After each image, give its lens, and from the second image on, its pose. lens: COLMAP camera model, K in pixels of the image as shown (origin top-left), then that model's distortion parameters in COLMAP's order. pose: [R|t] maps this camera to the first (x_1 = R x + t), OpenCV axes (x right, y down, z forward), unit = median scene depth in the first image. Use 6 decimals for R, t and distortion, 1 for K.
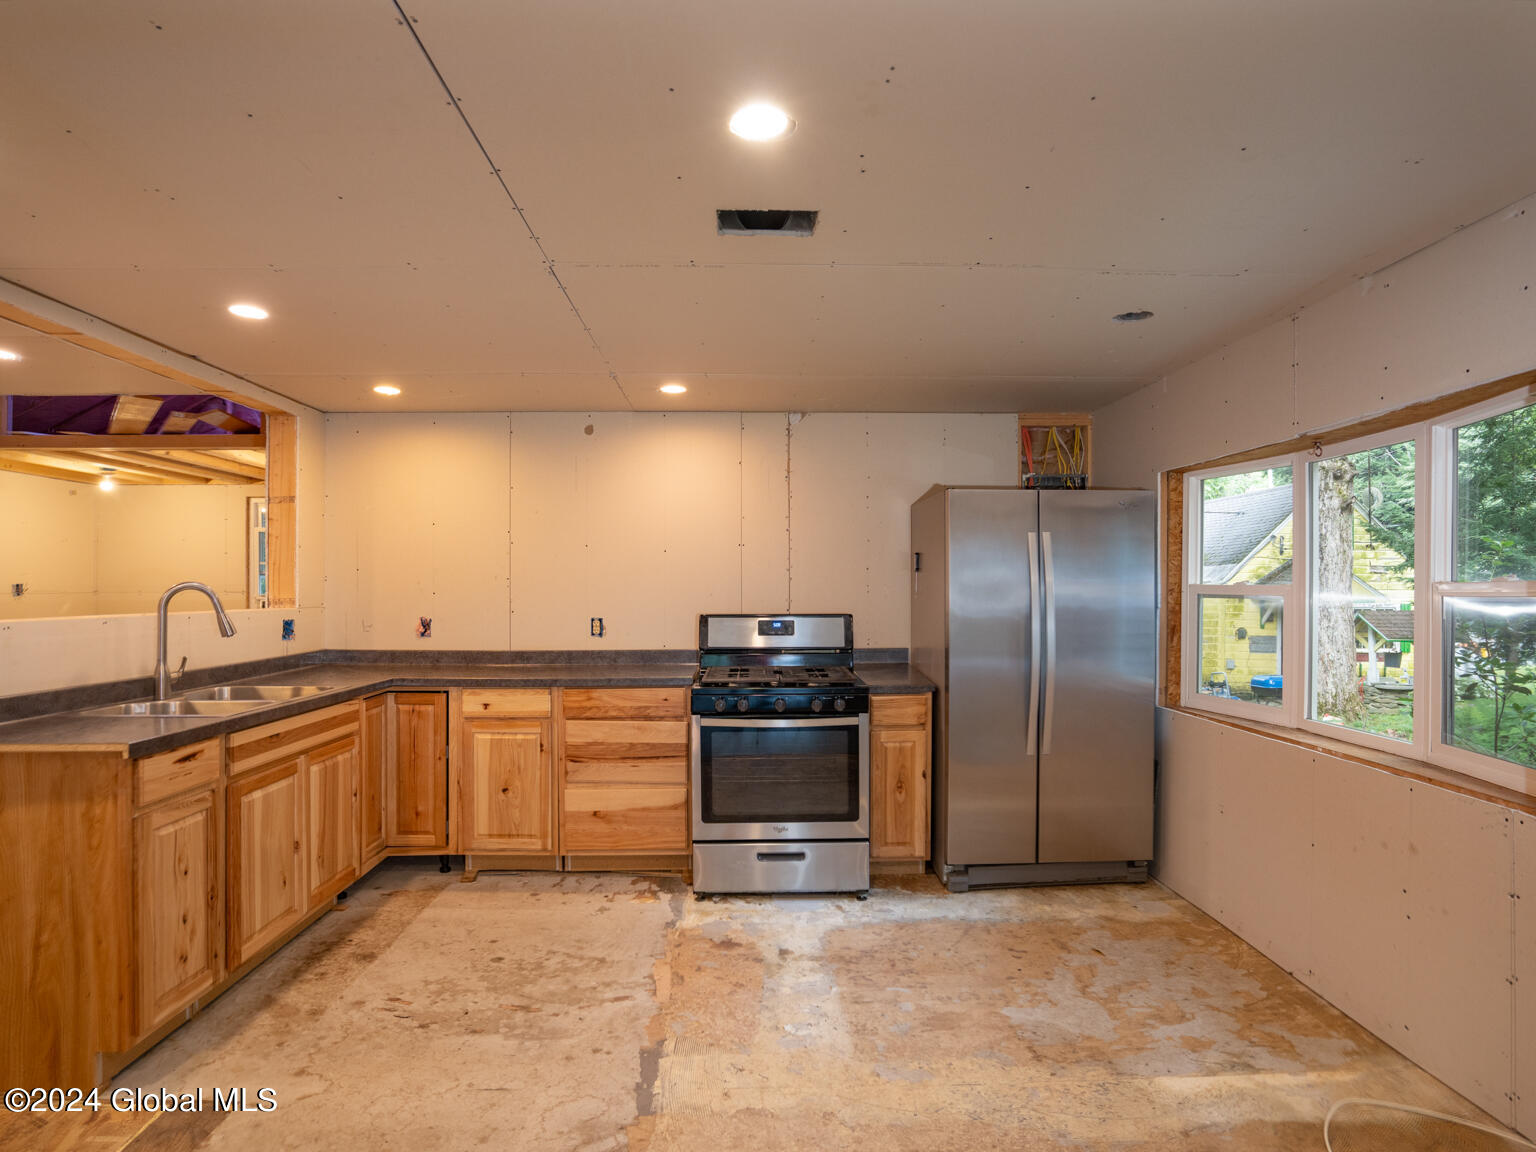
lens RADIAL K [[781.3, 0, 768.4], [0, 781.3, 582.9], [0, 0, 1]] dist [-0.024724, 0.001308]
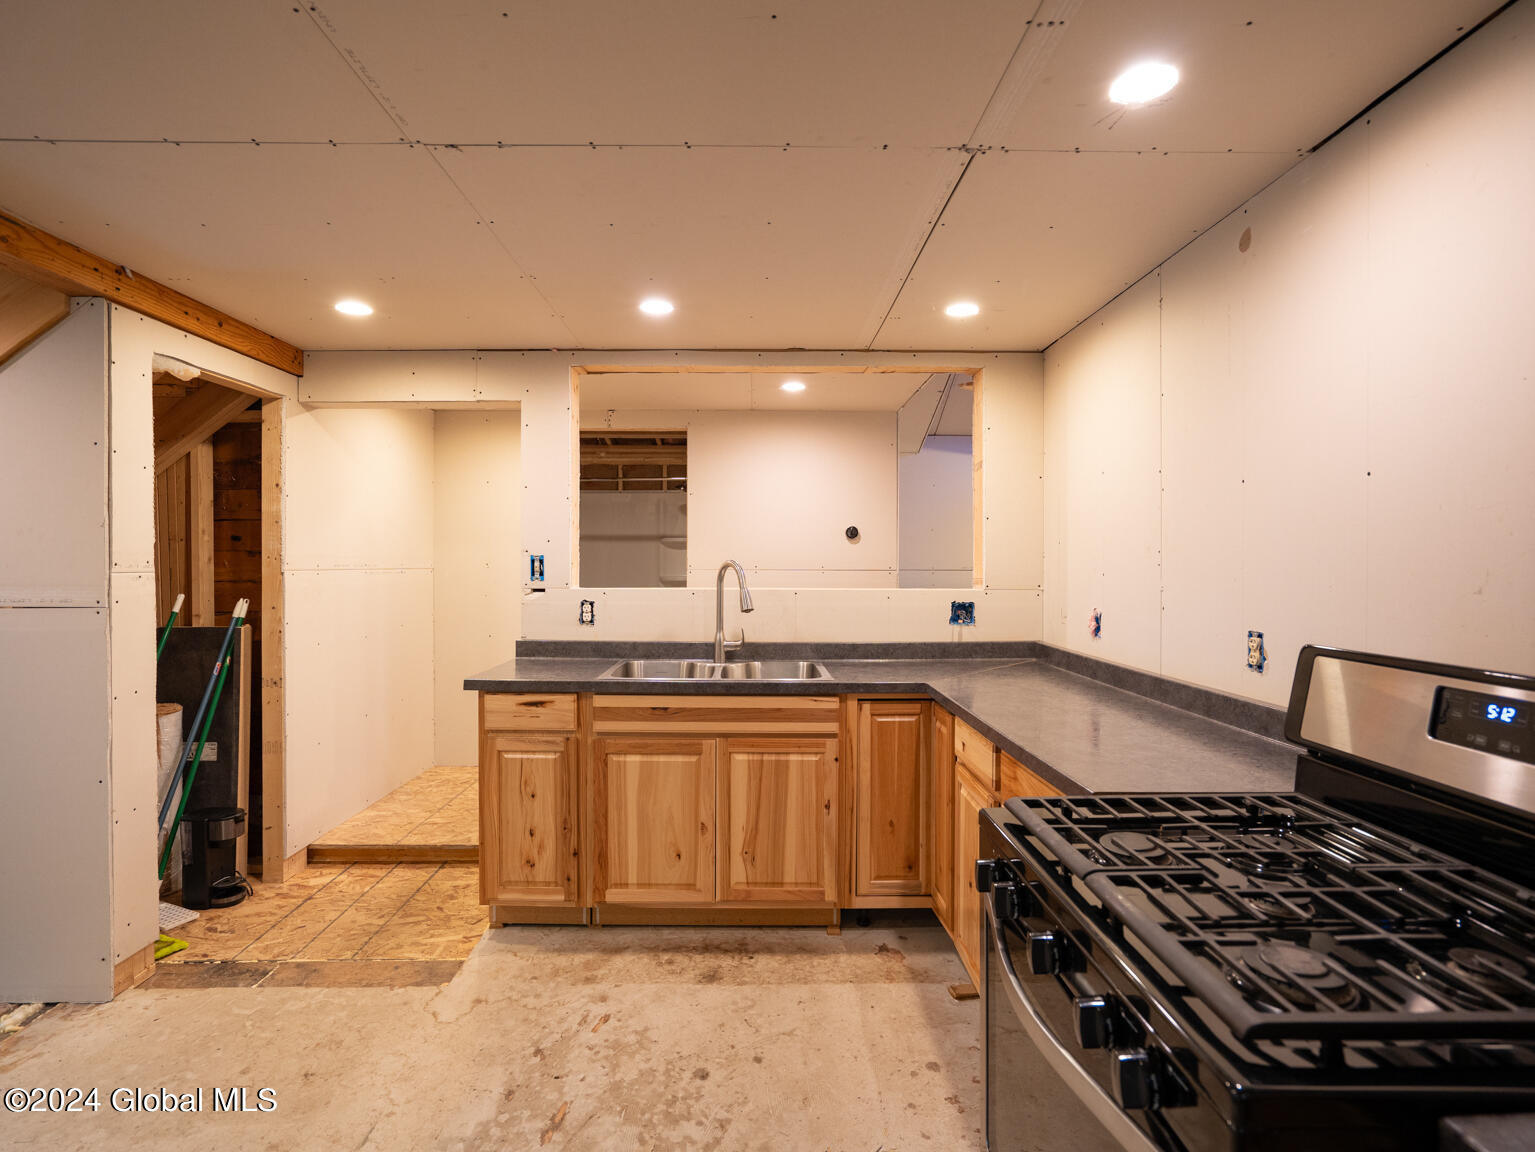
lens RADIAL K [[780.8, 0, 767.4], [0, 780.8, 582.4], [0, 0, 1]] dist [-0.024724, 0.001308]
pose [[-0.014746, 0.021172, -0.999667, 0.388045], [0.004924, 0.999765, 0.021102, 0.007762], [0.999879, -0.004611, -0.014847, 1.135174]]
